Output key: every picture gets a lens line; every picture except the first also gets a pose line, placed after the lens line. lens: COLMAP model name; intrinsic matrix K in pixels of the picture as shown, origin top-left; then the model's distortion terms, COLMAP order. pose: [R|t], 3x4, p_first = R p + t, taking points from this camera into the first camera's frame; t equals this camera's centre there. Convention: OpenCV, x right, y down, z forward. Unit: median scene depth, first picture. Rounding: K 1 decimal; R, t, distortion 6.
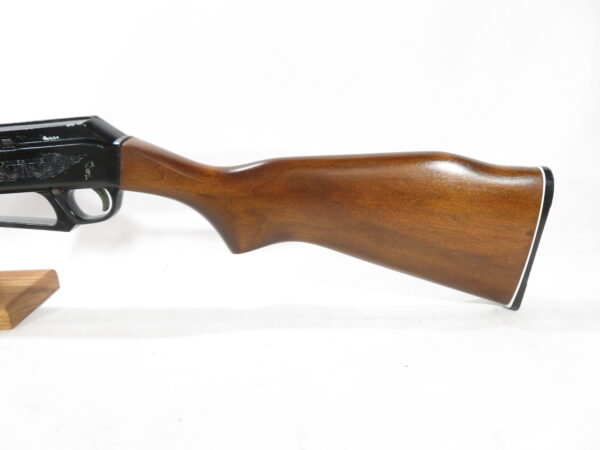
lens RADIAL K [[426.7, 0, 302.2], [0, 426.7, 227.7], [0, 0, 1]] dist [0.022720, -0.003151]
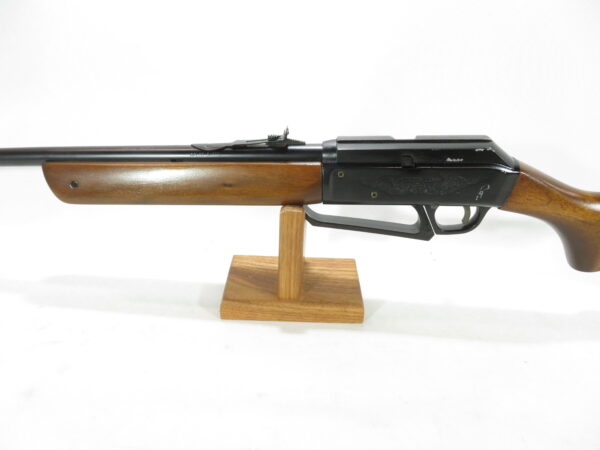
lens RADIAL K [[426.7, 0, 299.5], [0, 426.7, 221.1], [0, 0, 1]] dist [0.022720, -0.003151]
pose [[0.997502, 0.063724, 0.030487, -0.931933], [-0.067881, 0.984124, 0.163989, -0.197482], [-0.019553, -0.165648, 0.985991, -0.024785]]
